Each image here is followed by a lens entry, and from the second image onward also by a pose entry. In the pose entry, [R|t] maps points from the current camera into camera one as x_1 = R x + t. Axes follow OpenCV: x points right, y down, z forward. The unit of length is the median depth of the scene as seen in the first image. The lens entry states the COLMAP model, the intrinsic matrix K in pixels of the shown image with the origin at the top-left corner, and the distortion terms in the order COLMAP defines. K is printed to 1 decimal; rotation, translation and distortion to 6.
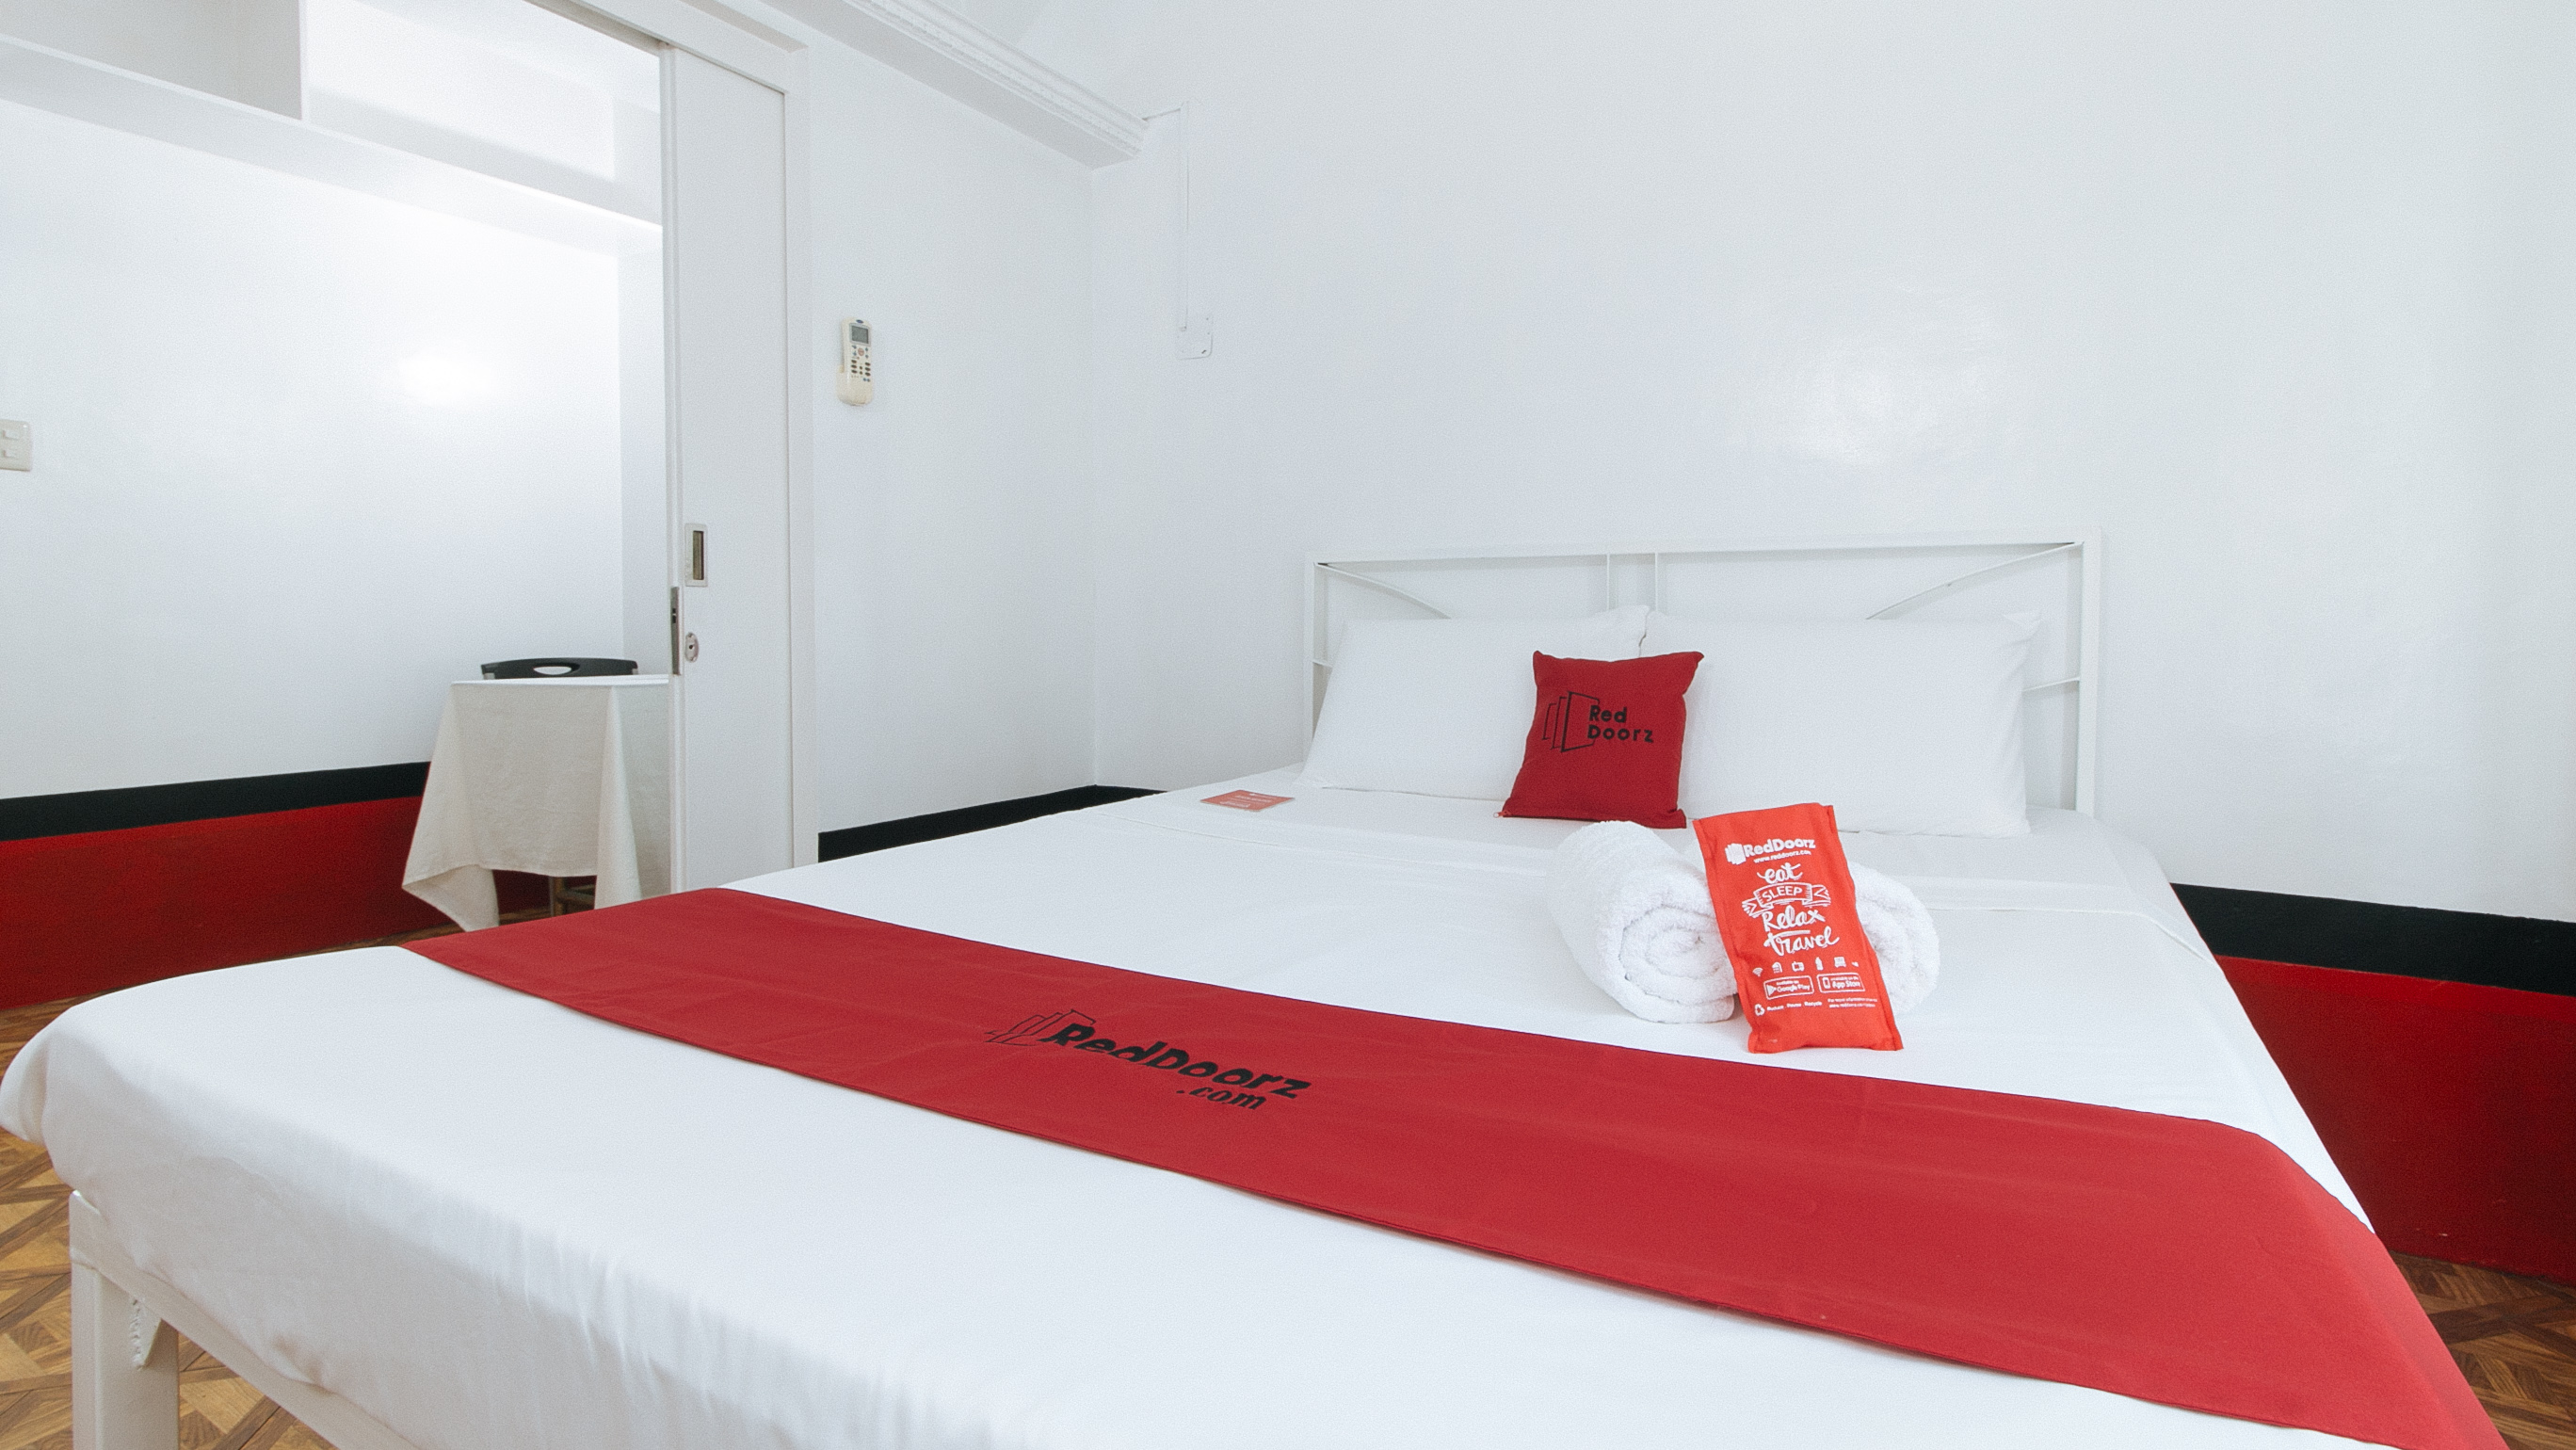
lens RADIAL K [[1217.8, 0, 1293.3], [0, 1217.8, 711.4], [0, 0, 1]] dist [0.000074, 0.000027]
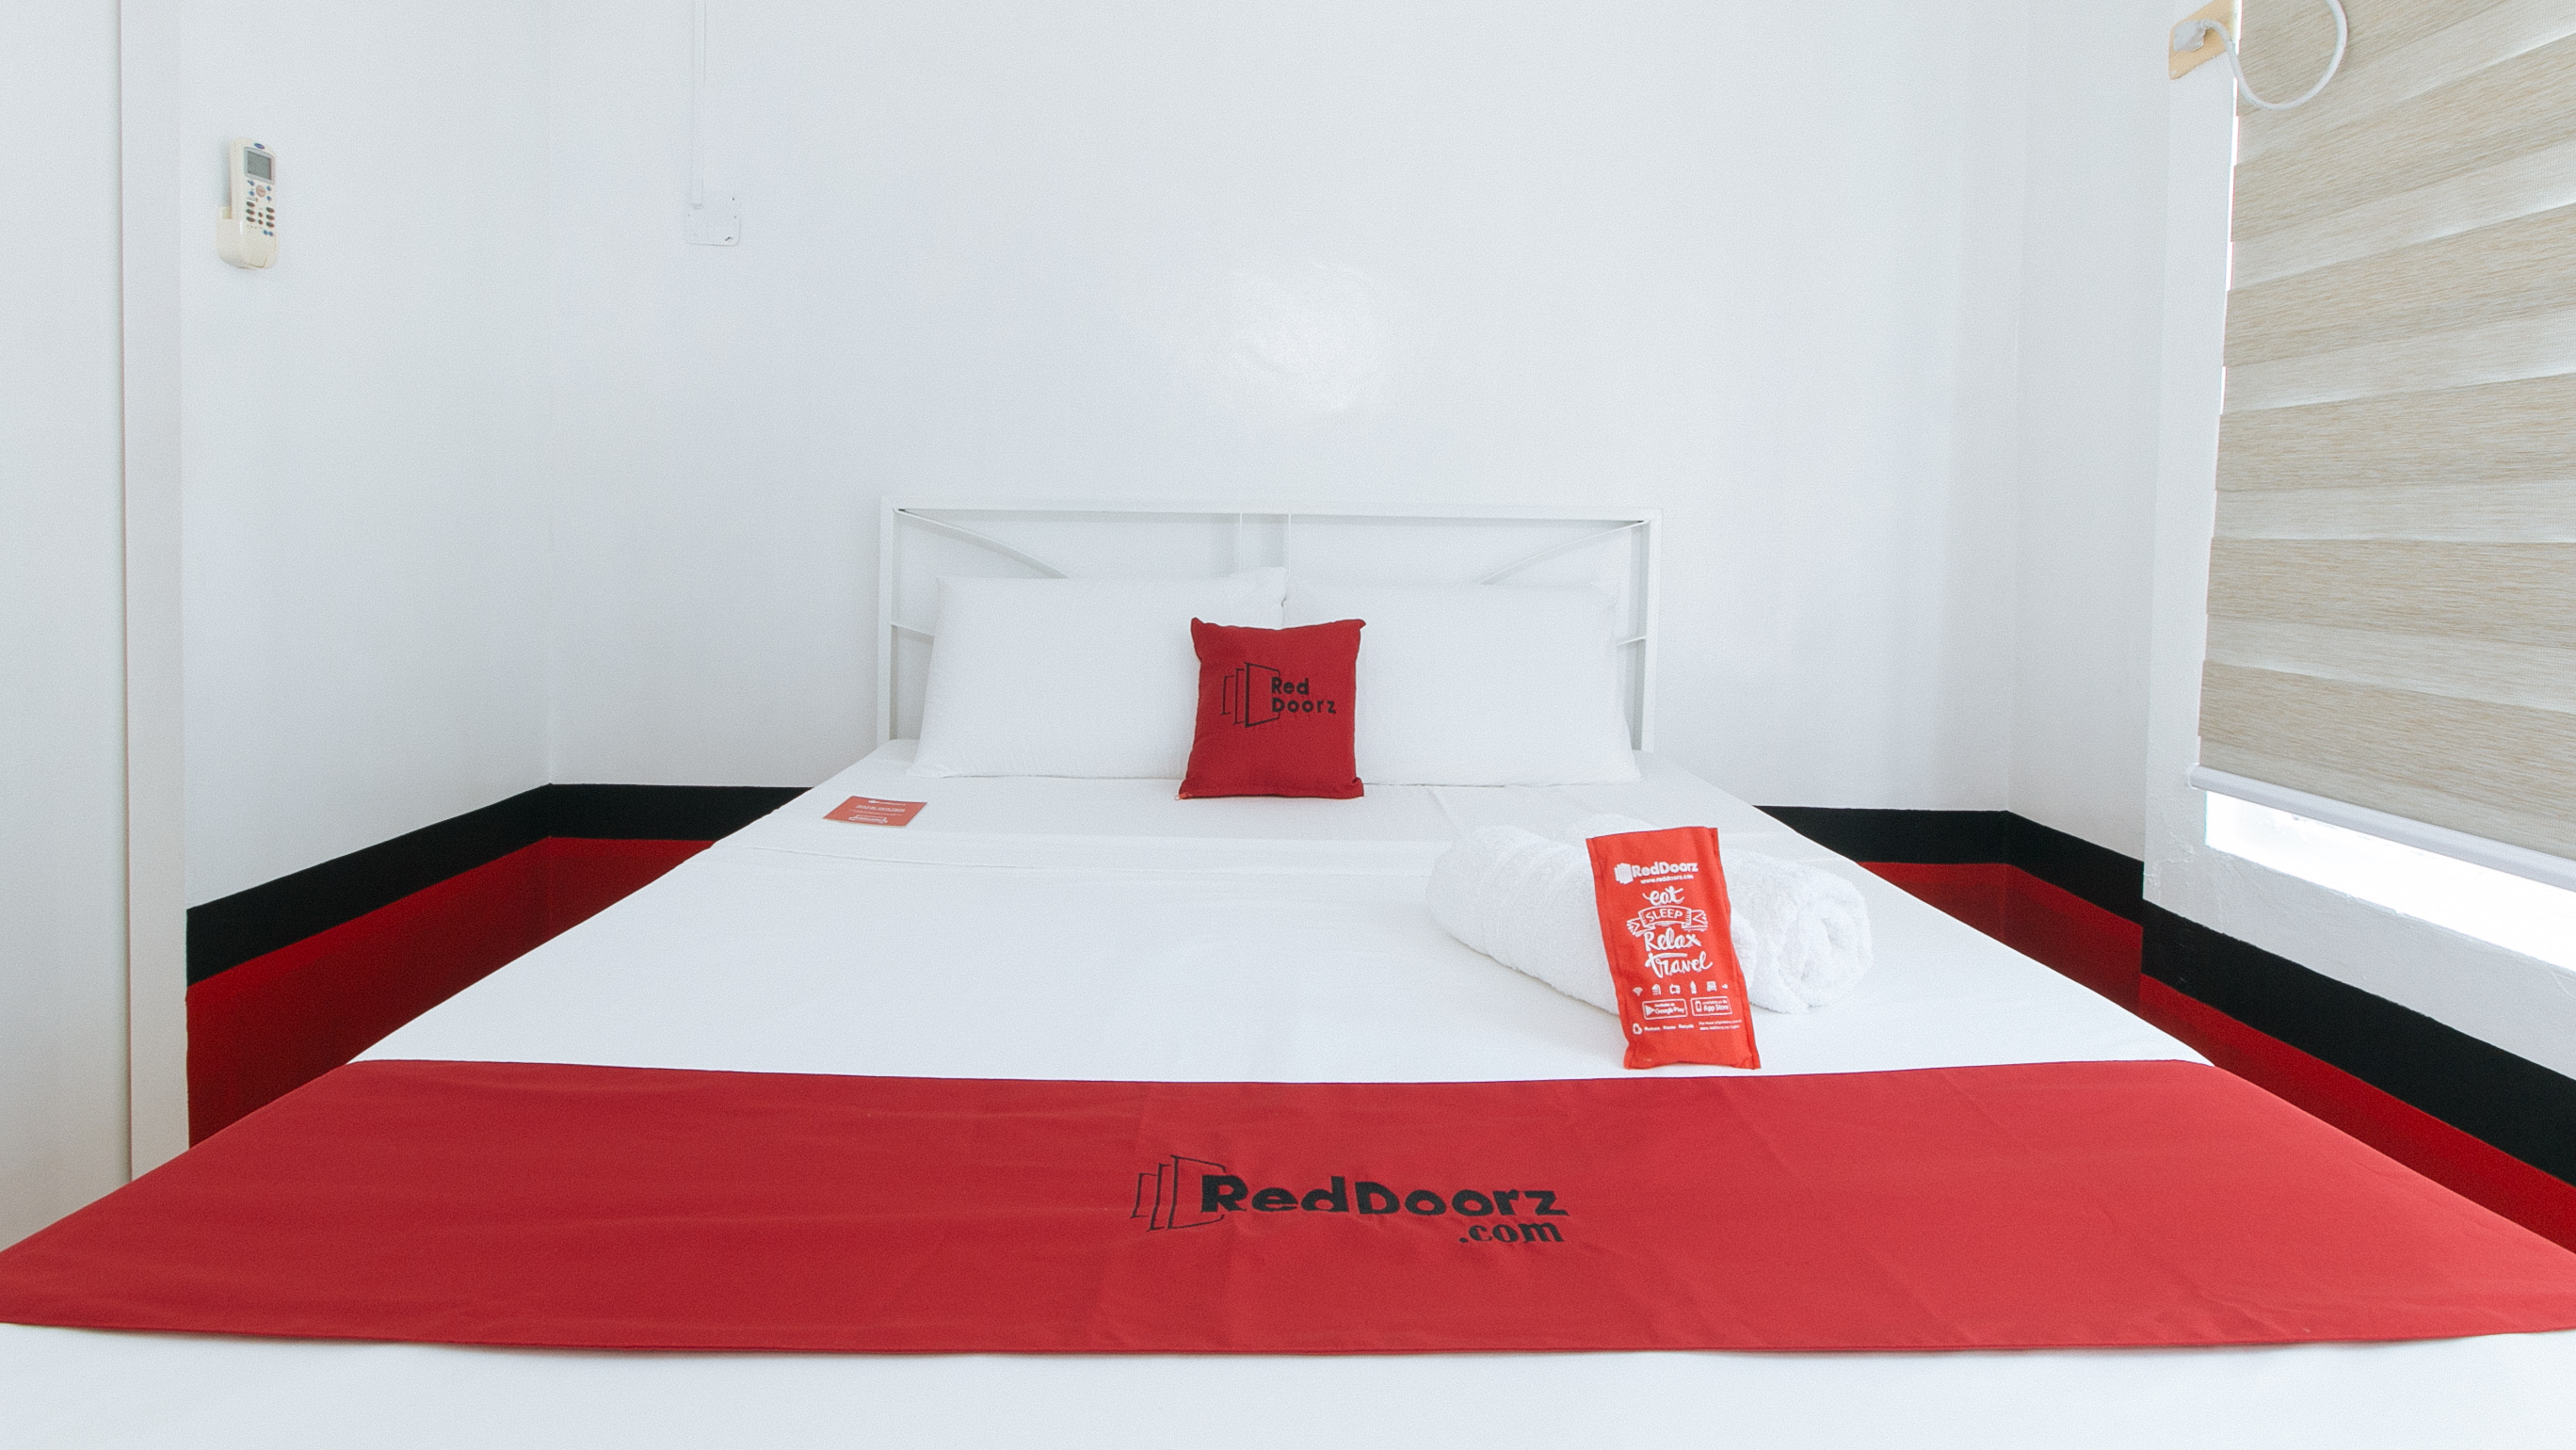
lens RADIAL K [[1295.3, 0, 1286.1], [0, 1295.3, 611.9], [0, 0, 1]] dist [-0.000170, -0.000257]
pose [[0.859401, -0.018294, 0.510975, -0.270238], [0.020705, 0.999785, 0.000972, -0.057360], [-0.510883, 0.009745, 0.859595, 0.105817]]
